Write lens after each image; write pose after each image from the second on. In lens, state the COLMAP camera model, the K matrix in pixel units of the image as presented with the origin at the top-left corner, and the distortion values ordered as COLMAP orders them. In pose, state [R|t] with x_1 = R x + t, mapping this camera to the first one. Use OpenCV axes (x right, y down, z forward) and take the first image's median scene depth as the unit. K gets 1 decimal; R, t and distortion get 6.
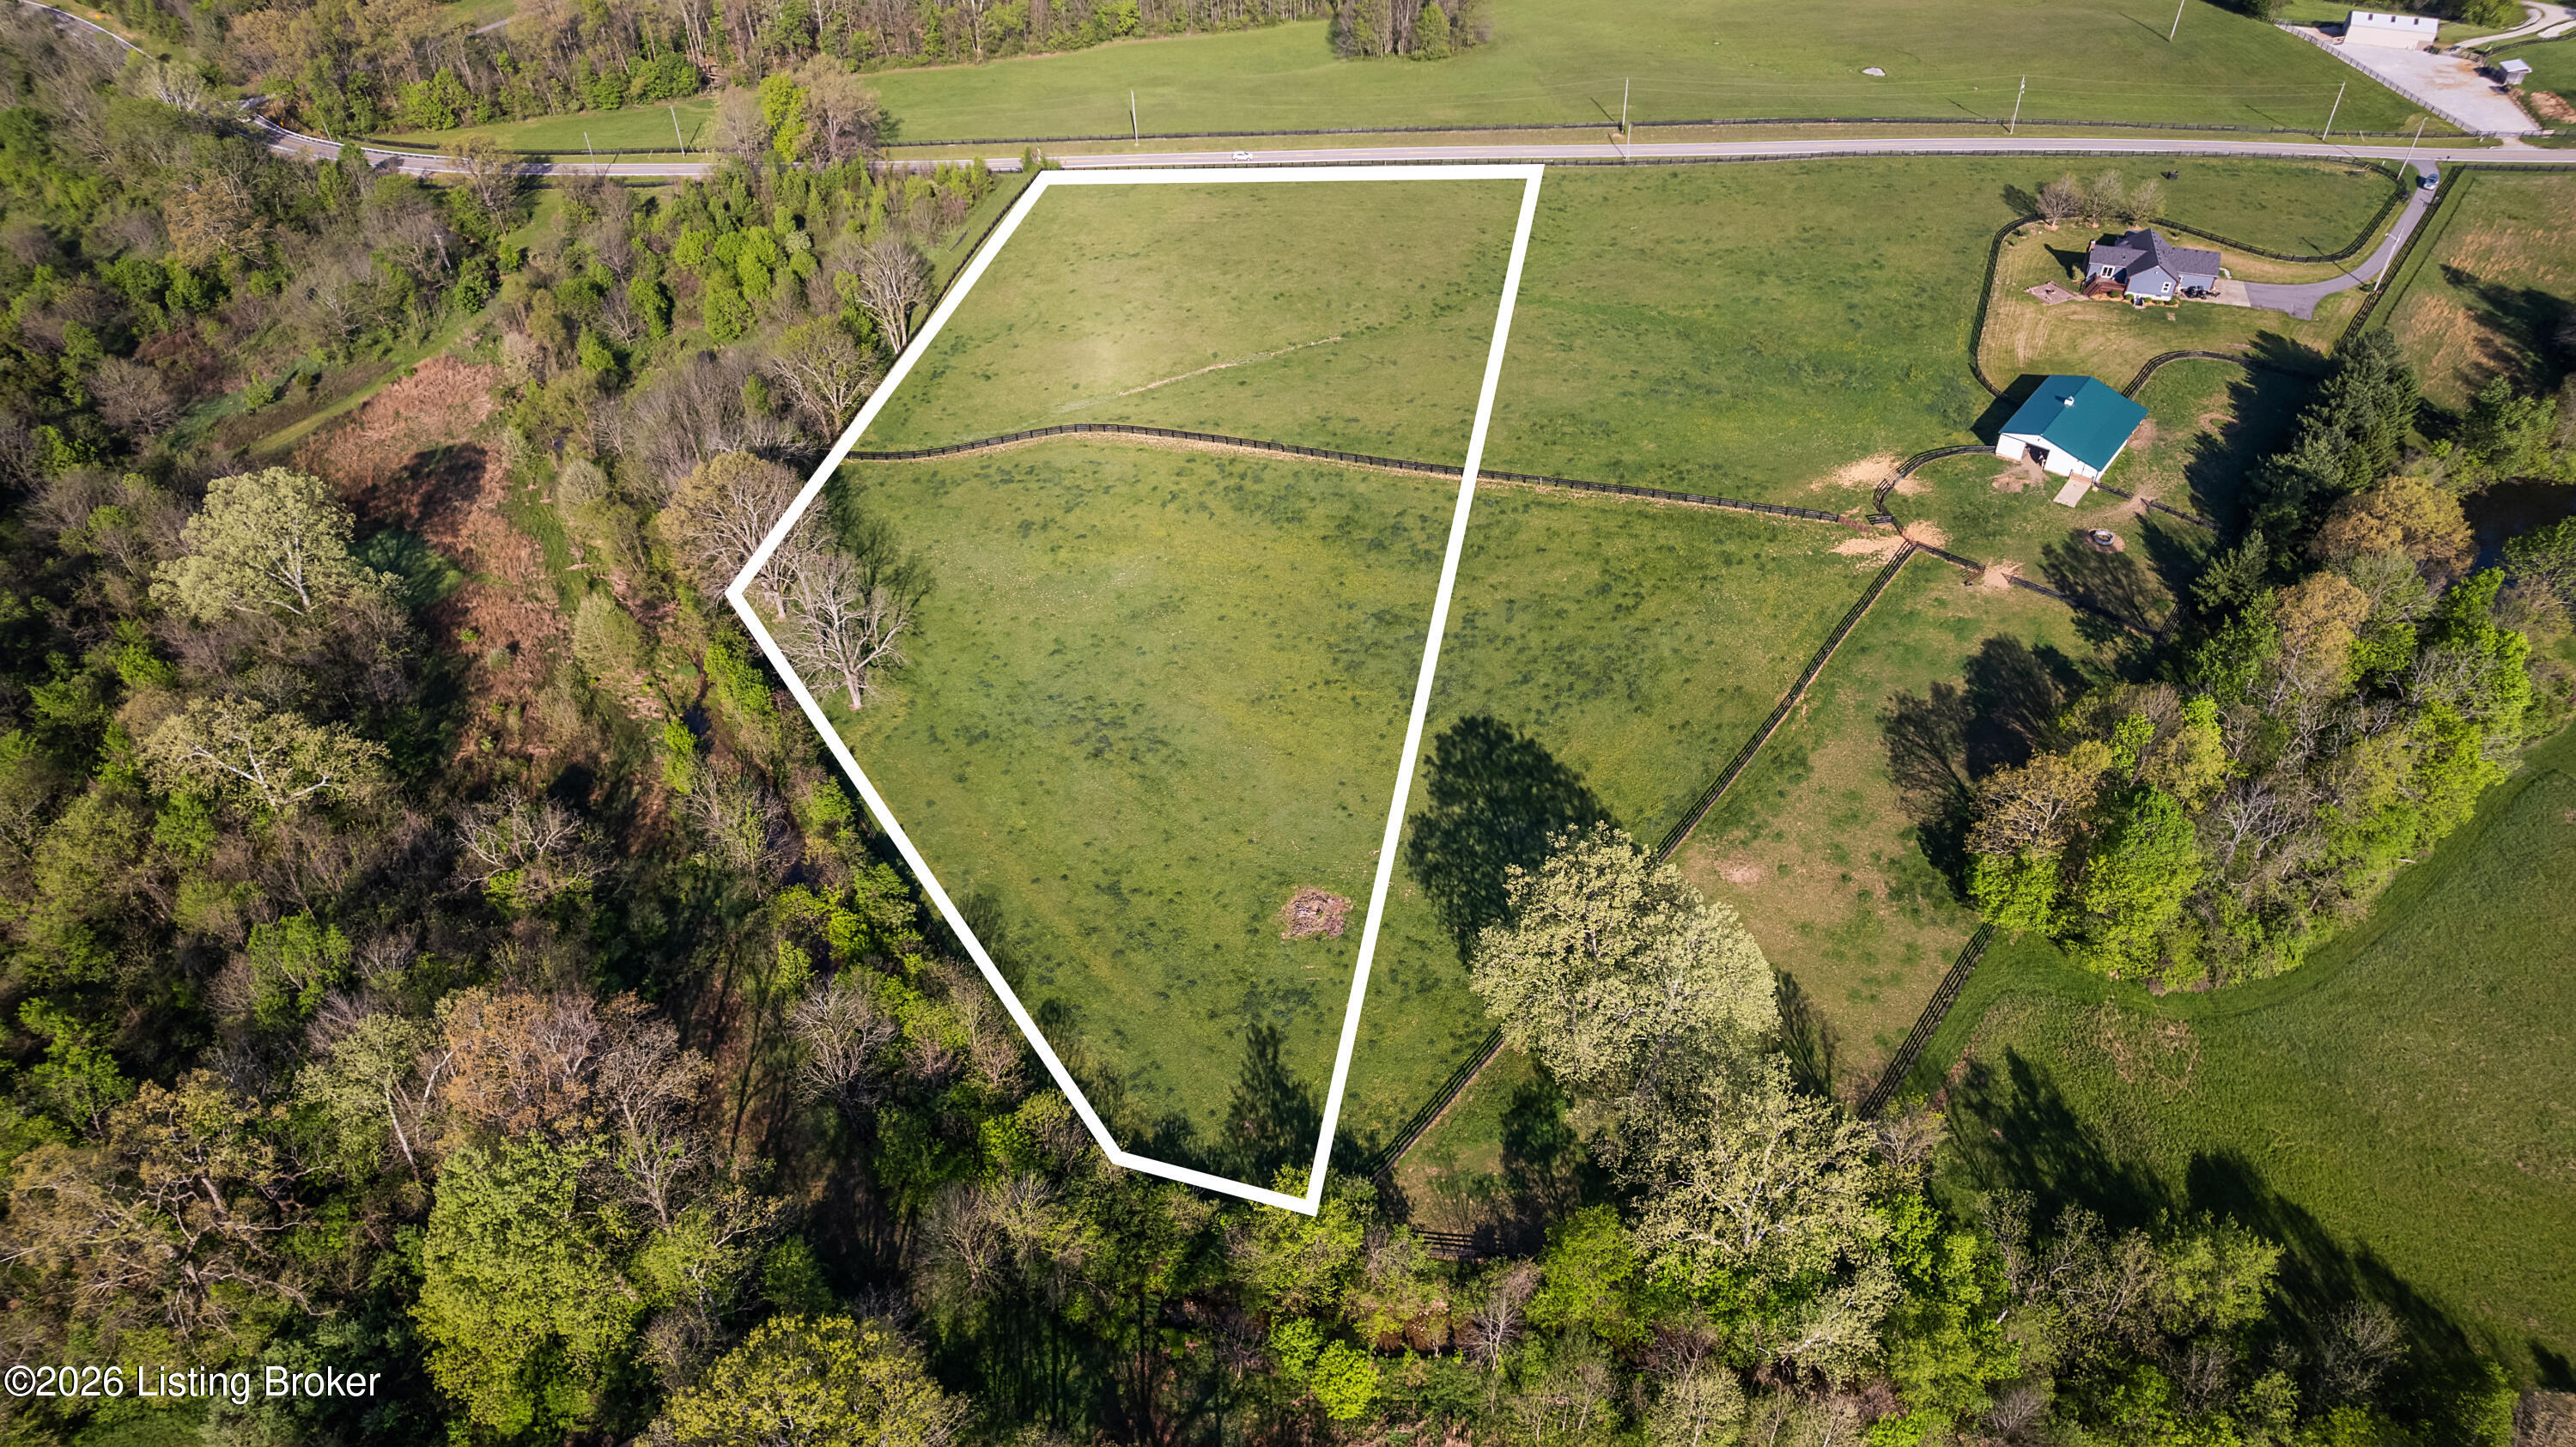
lens RADIAL K [[1635.3, 0, 1293.1], [0, 1635.3, 729.0], [0, 0, 1]] dist [-0.074397, 0.065253]
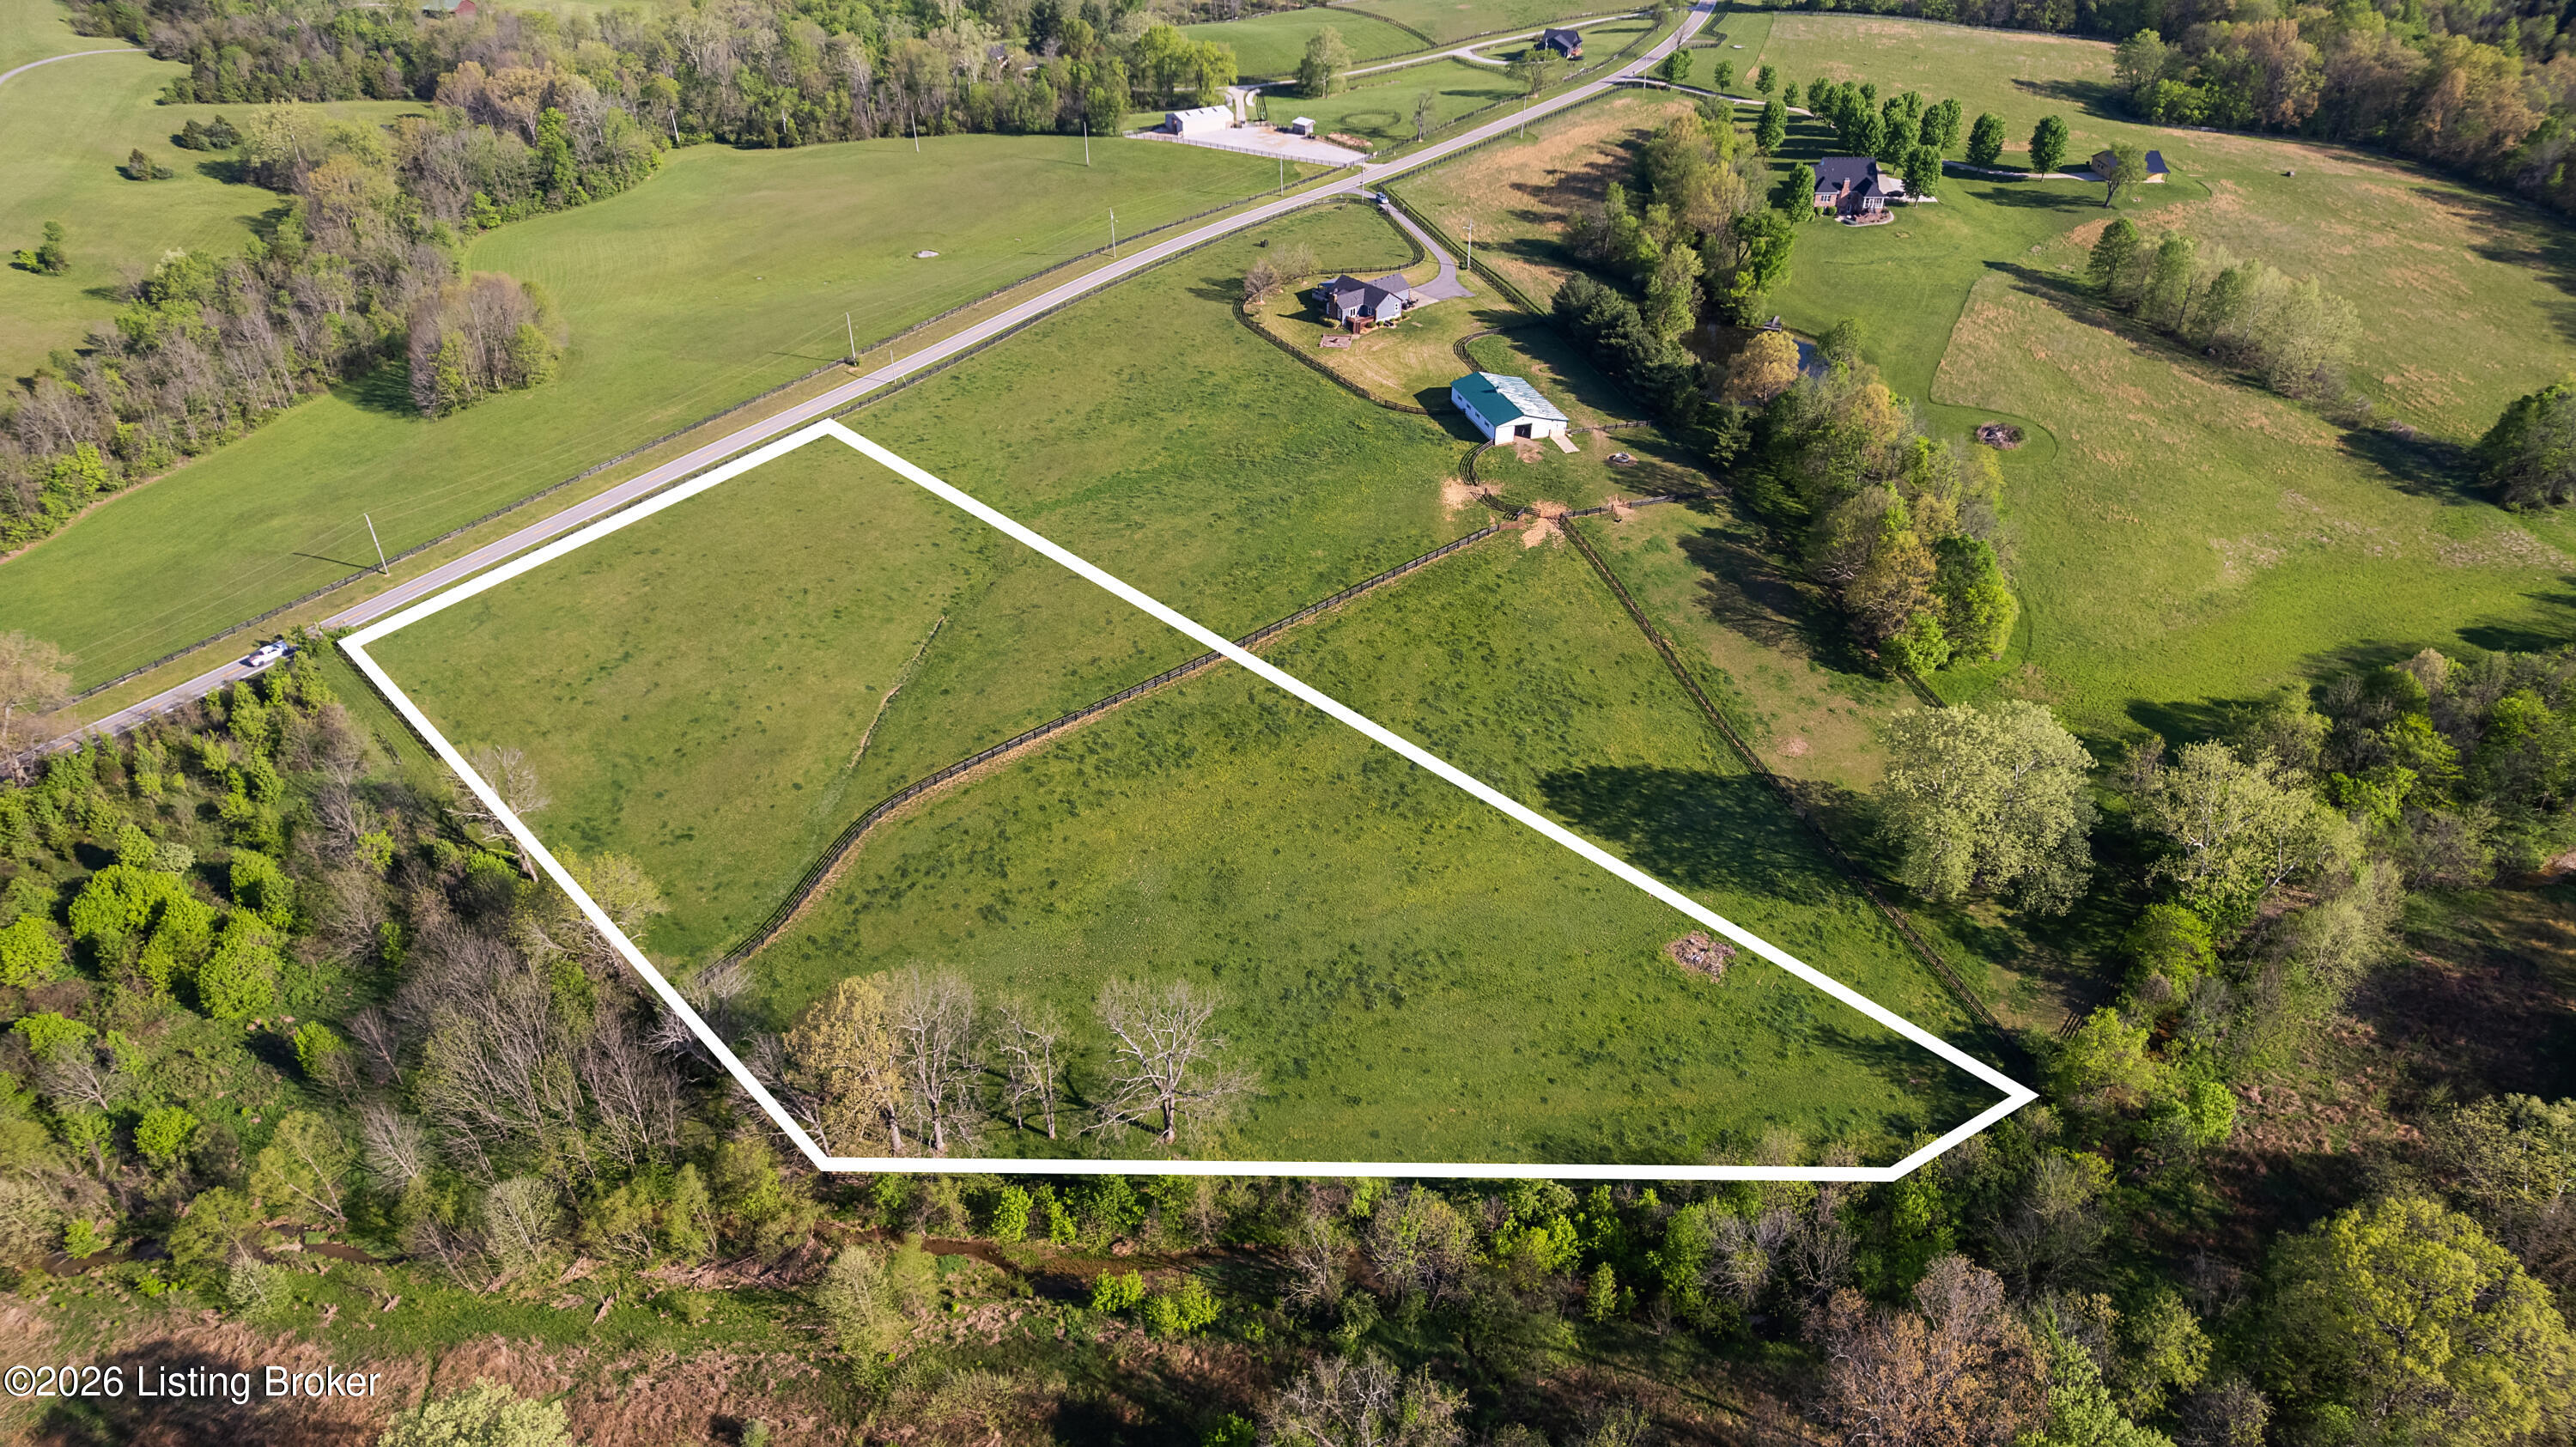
lens RADIAL K [[1635.3, 0, 1293.1], [0, 1635.3, 729.0], [0, 0, 1]] dist [-0.074397, 0.065253]
pose [[0.551510, -0.460965, 0.695232, -0.650906], [0.540015, 0.832528, 0.123617, -0.233307], [-0.635783, 0.307260, 0.708075, 0.276361]]
